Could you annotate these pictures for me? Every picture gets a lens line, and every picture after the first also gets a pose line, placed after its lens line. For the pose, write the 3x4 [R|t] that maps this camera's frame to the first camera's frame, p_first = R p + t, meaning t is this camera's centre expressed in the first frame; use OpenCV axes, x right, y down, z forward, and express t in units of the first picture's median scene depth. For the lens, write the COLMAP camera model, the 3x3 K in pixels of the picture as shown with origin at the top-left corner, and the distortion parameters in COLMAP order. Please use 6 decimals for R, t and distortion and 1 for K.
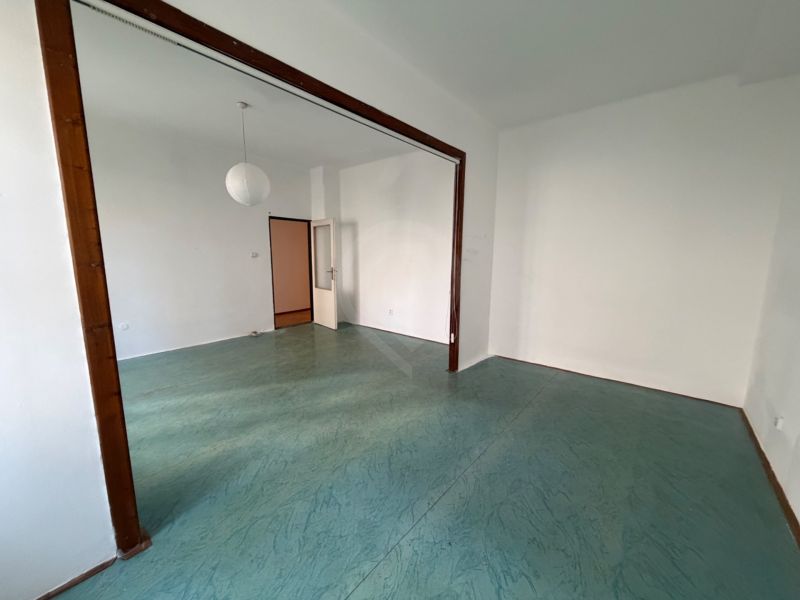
lens RADIAL K [[316.2, 0, 399.6], [0, 316.2, 300.8], [0, 0, 1]] dist [0.000448, 0.000127]
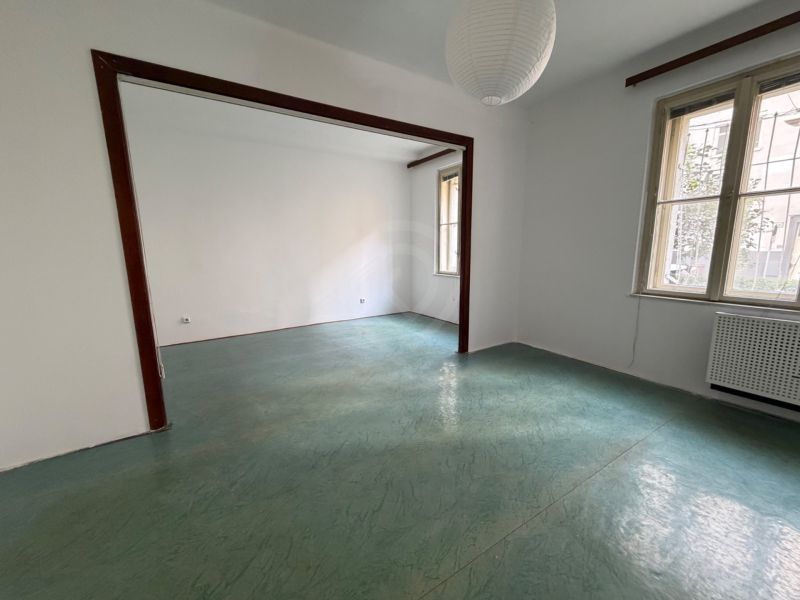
lens RADIAL K [[316.2, 0, 396.2], [0, 316.2, 301.2], [0, 0, 1]] dist [0.000448, 0.000127]
pose [[-0.949584, -0.047160, 0.309944, -0.574116], [0.053894, 0.949350, 0.309564, -0.229168], [-0.308845, 0.310661, -0.898946, 1.718076]]
